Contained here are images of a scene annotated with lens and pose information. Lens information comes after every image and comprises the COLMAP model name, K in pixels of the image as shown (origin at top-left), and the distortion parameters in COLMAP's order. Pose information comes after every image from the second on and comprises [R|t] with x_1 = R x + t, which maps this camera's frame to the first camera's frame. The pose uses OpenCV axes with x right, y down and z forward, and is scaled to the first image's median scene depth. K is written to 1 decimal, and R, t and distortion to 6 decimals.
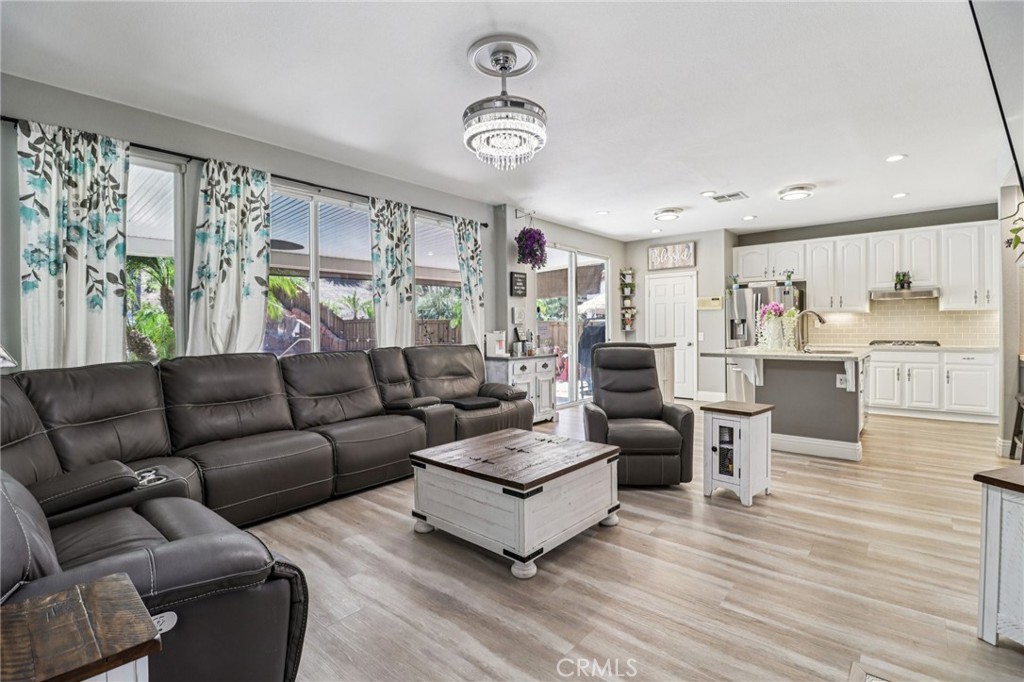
lens RADIAL K [[482.2, 0, 512.9], [0, 482.2, 333.2], [0, 0, 1]] dist [0.000757, -0.011099]
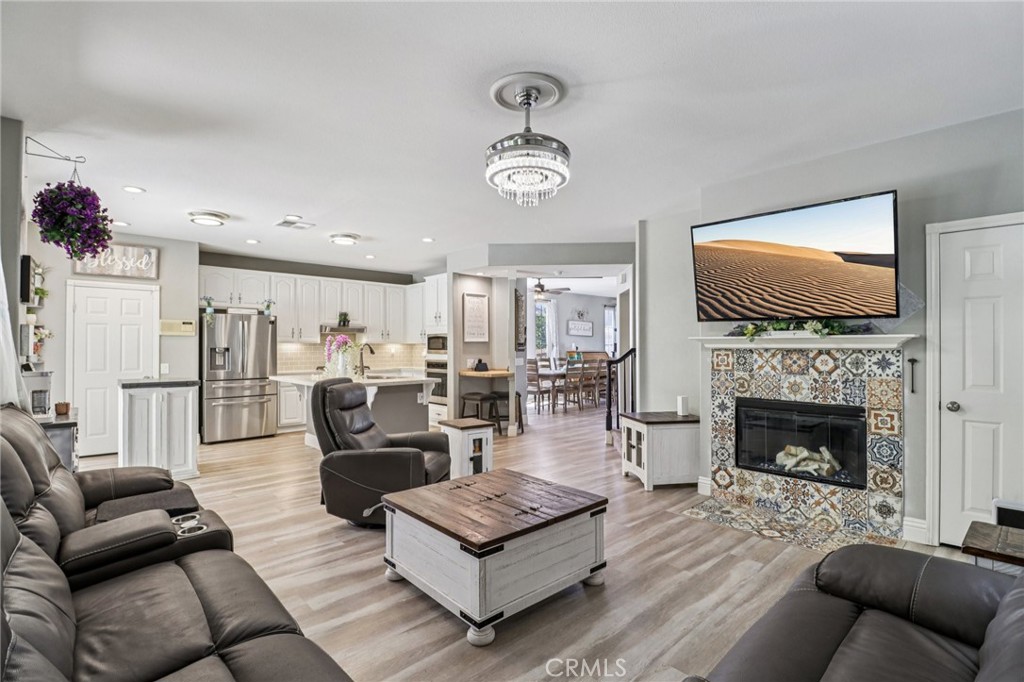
lens RADIAL K [[481.8, 0, 533.1], [0, 481.8, 343.6], [0, 0, 1]] dist [-0.000164, 0.000085]
pose [[0.084852, 0.015930, 0.996266, -0.451319], [0.010653, 0.999801, -0.016894, -0.018255], [-0.996337, 0.012047, 0.084665, 0.413339]]
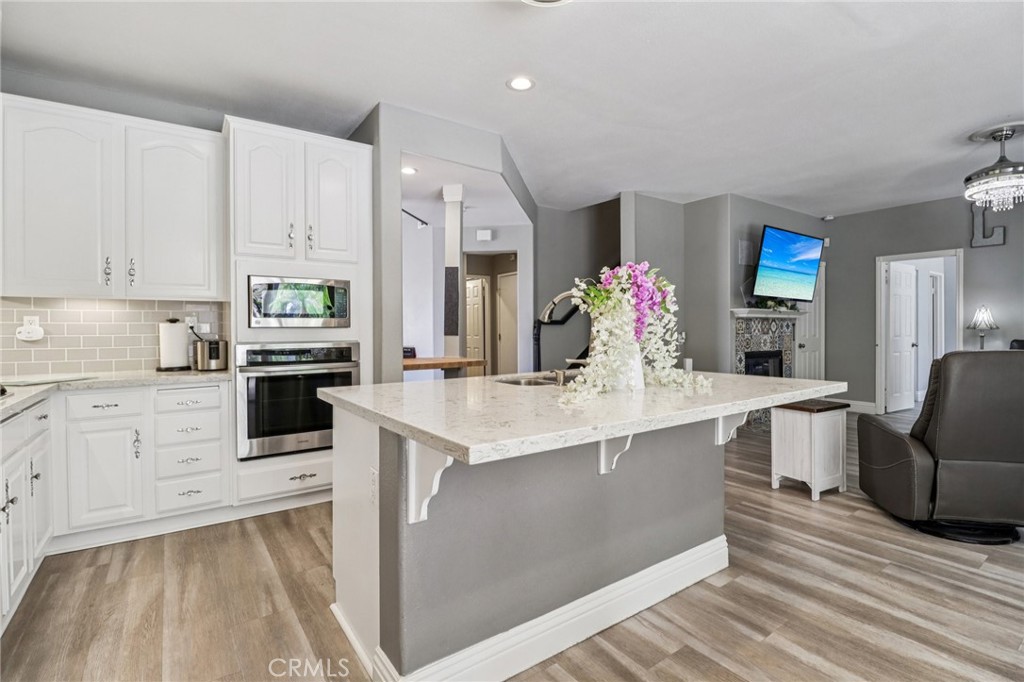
lens RADIAL K [[482.2, 0, 512.9], [0, 482.2, 333.2], [0, 0, 1]] dist [0.000757, -0.011099]
pose [[-0.970351, 0.013538, 0.241321, 0.472537], [0.018109, 0.999696, 0.016734, -0.013422], [-0.241021, 0.020608, -0.970301, 1.229297]]
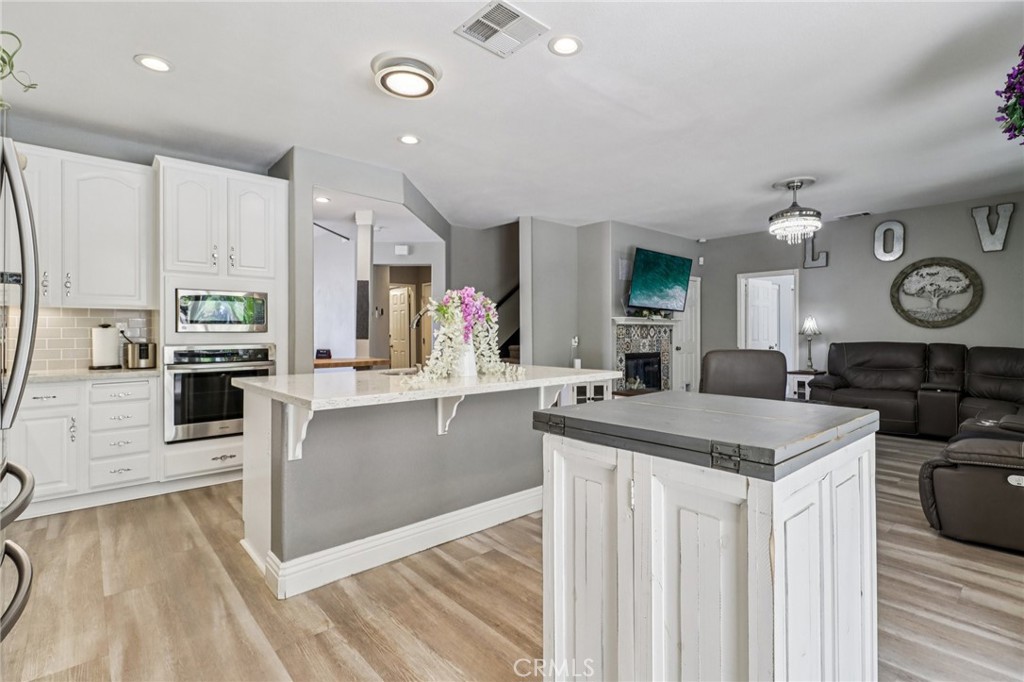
lens RADIAL K [[481.6, 0, 515.5], [0, 481.6, 332.1], [0, 0, 1]] dist [0.004419, 0.001632]
pose [[-0.991497, 0.014043, 0.129367, 0.365309], [0.015035, 0.999865, 0.006692, -0.013440], [-0.129255, 0.008580, -0.991574, 1.348102]]
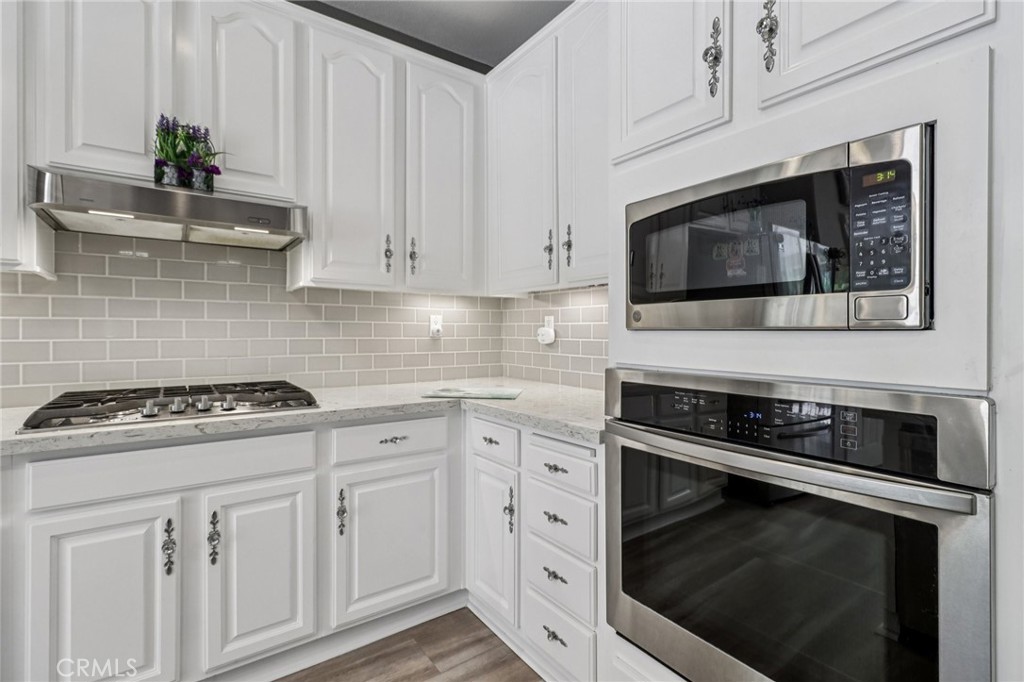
lens RADIAL K [[471.4, 0, 525.6], [0, 471.4, 331.4], [0, 0, 1]] dist [-0.000094, -0.000103]
pose [[0.221771, 0.011596, 0.975030, 0.645050], [0.006721, 0.999887, -0.013420, -0.012416], [-0.975076, 0.009530, 0.221668, 0.815158]]
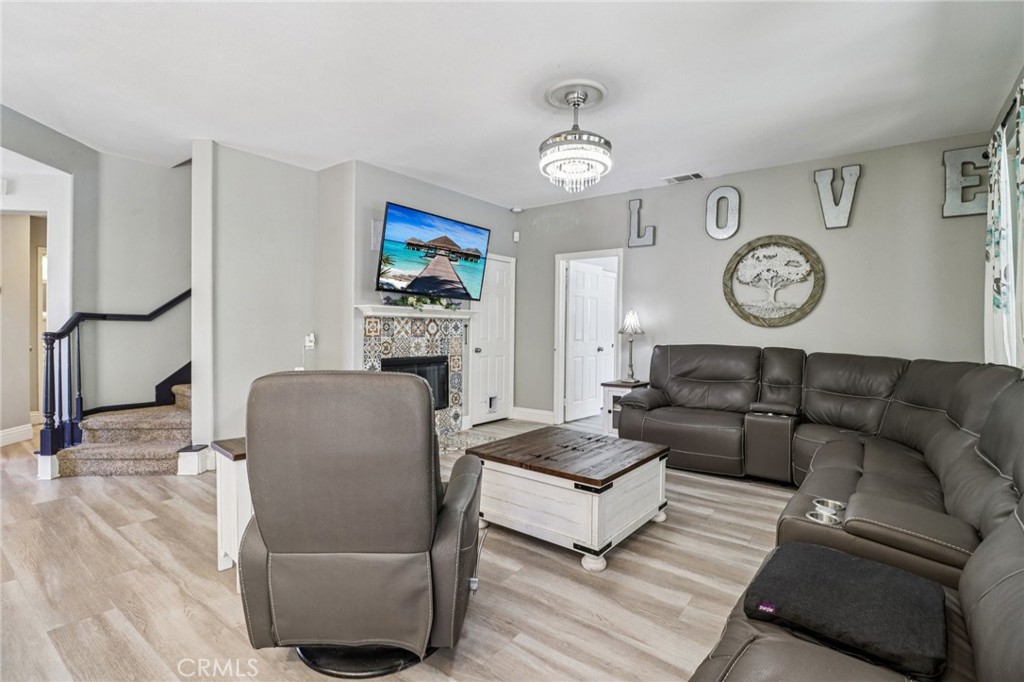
lens RADIAL K [[482.2, 0, 512.9], [0, 482.2, 333.2], [0, 0, 1]] dist [0.000757, -0.011099]
pose [[-0.997731, 0.001974, -0.067300, 0.095398], [0.000535, 0.999771, 0.021398, -0.009376], [0.067327, 0.021314, -0.997503, 0.979985]]
